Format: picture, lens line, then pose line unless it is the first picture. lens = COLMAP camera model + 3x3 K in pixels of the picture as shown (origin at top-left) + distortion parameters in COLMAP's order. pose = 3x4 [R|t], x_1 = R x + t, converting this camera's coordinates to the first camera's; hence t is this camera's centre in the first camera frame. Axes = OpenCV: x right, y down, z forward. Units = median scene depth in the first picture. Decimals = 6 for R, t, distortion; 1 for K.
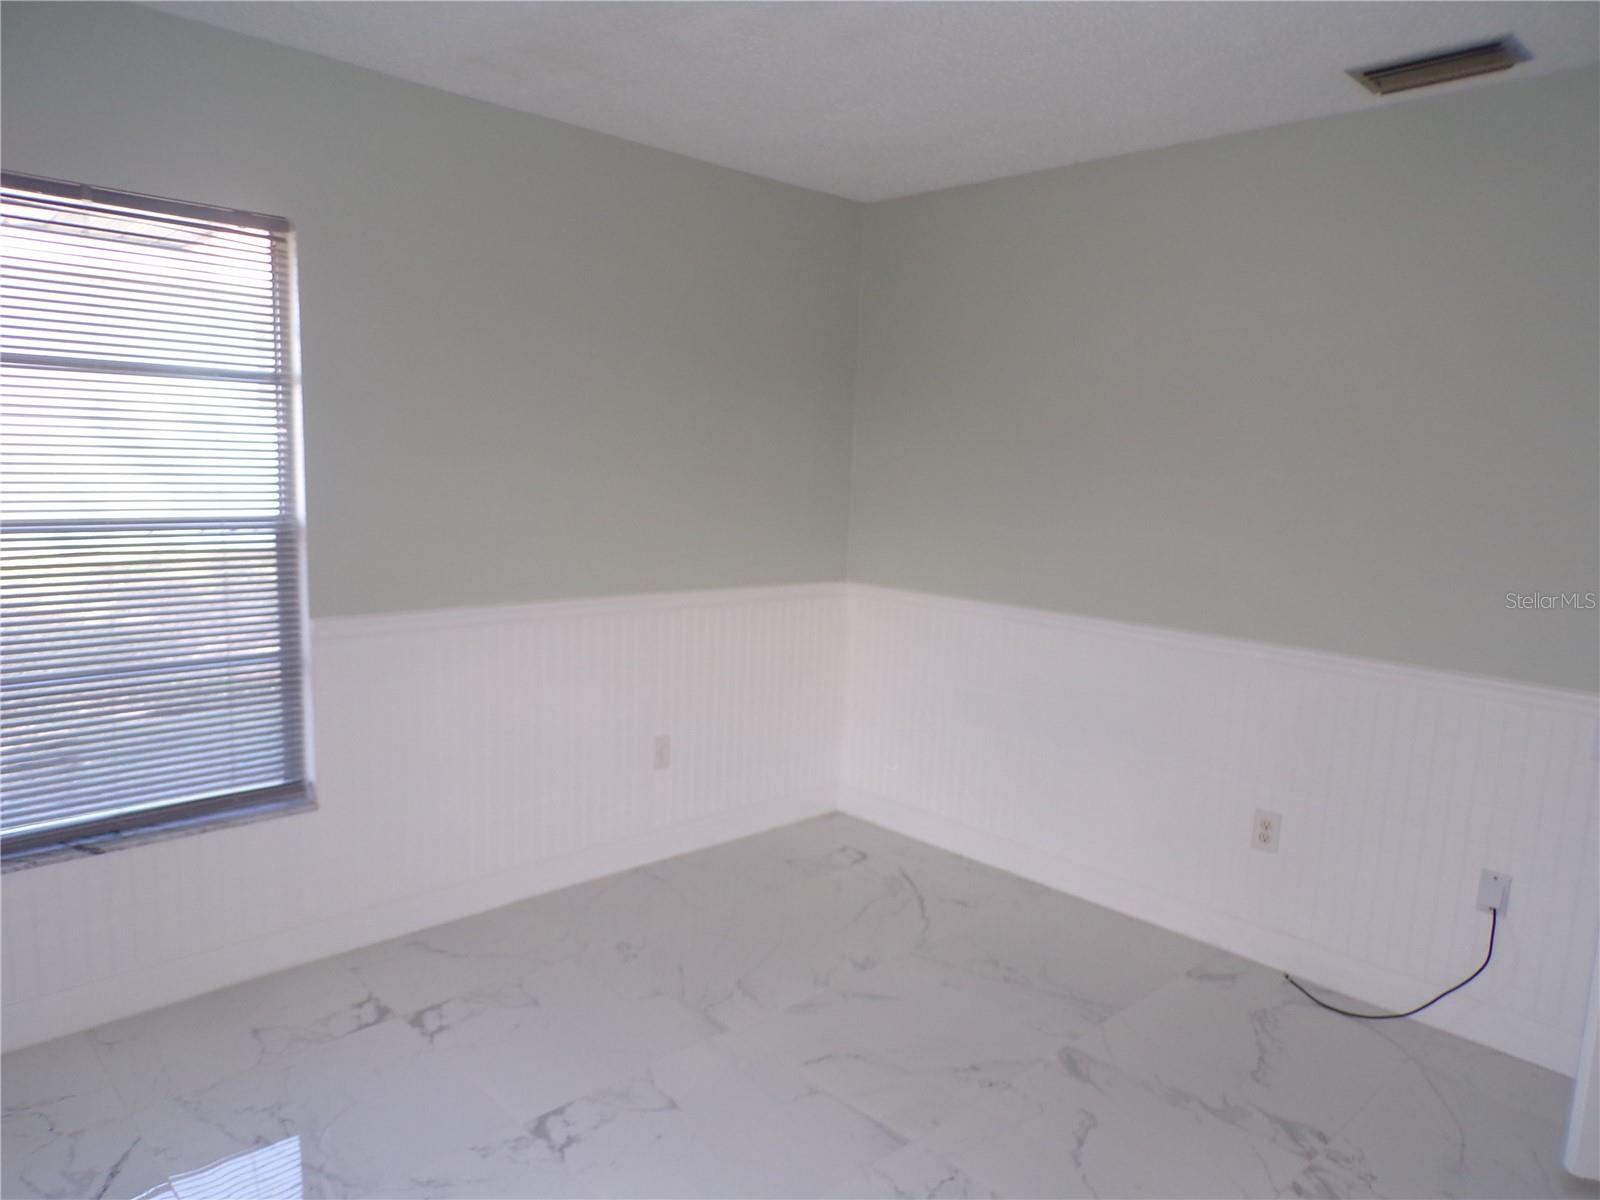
lens RADIAL K [[1092.5, 0, 798.2], [0, 1092.5, 618.6], [0, 0, 1]] dist [0.001108, 0.001788]
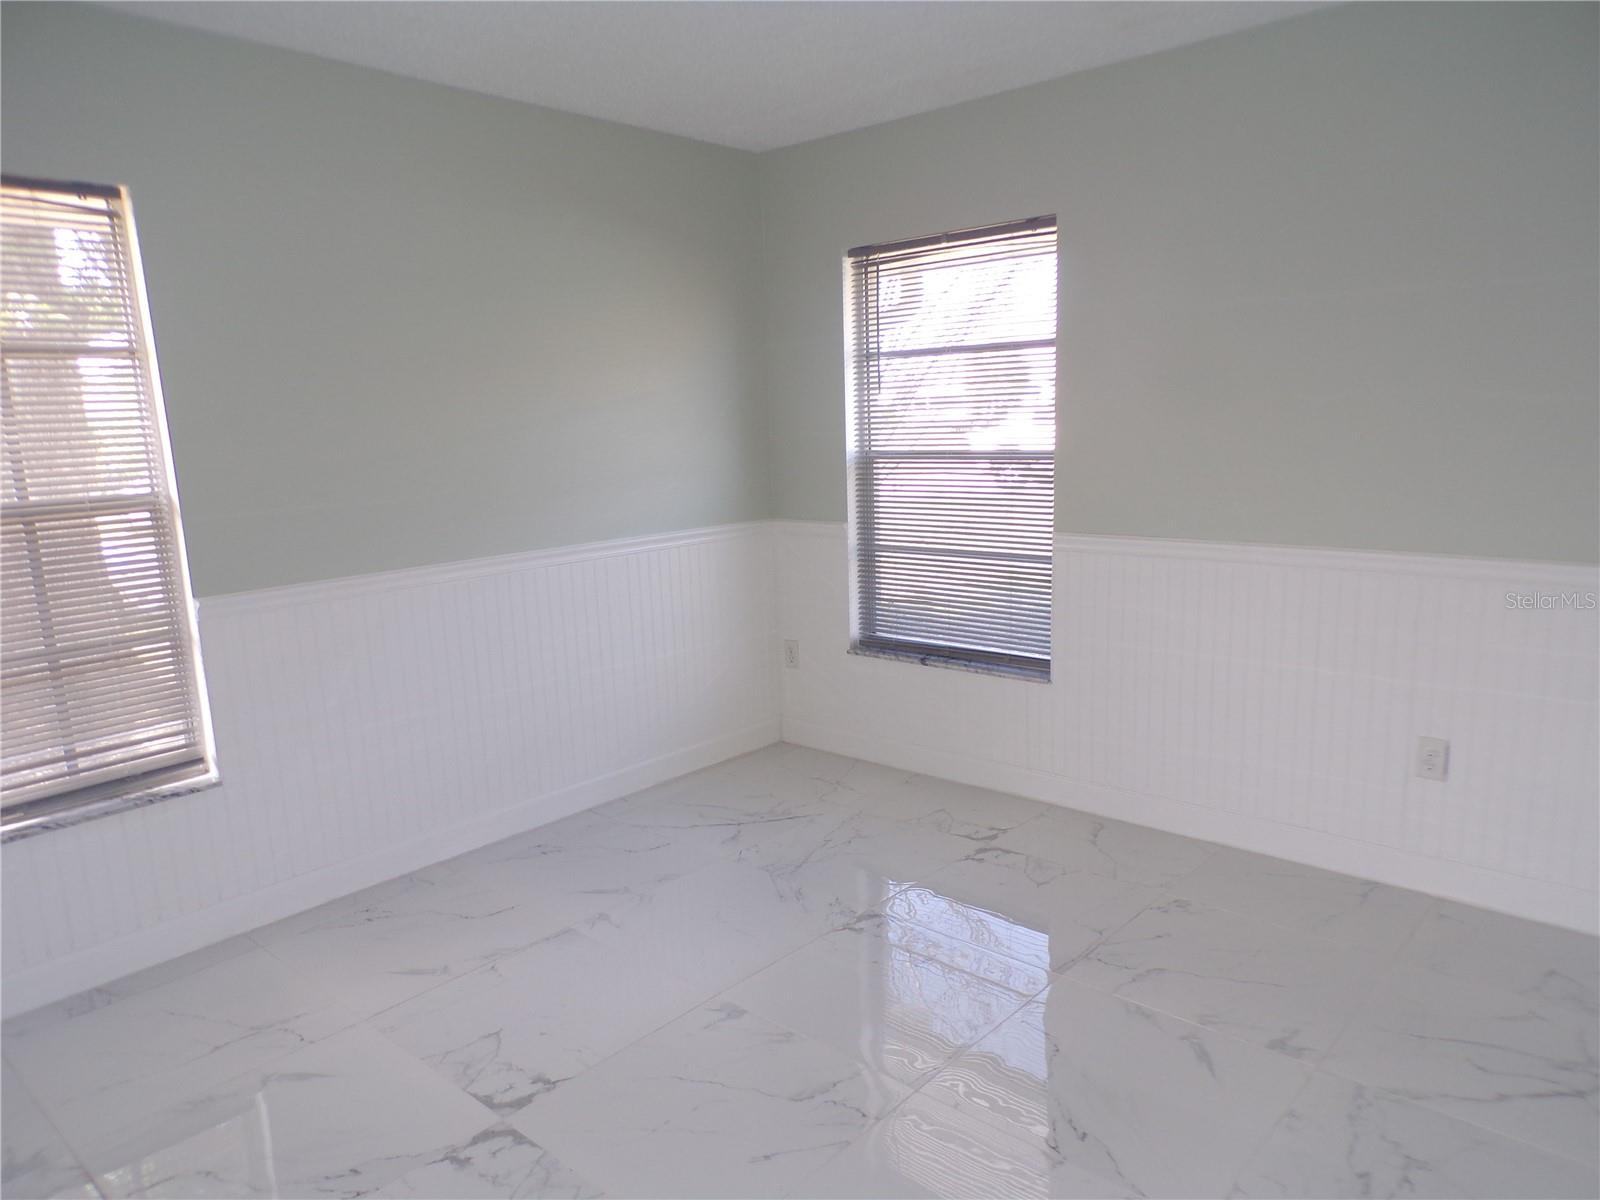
lens RADIAL K [[1092.5, 0, 798.2], [0, 1092.5, 618.6], [0, 0, 1]] dist [0.001108, 0.001788]
pose [[0.071629, 0.153980, -0.985474, 0.824977], [-0.115454, 0.982651, 0.145148, -0.053581], [0.990727, 0.103380, 0.088164, 0.629988]]
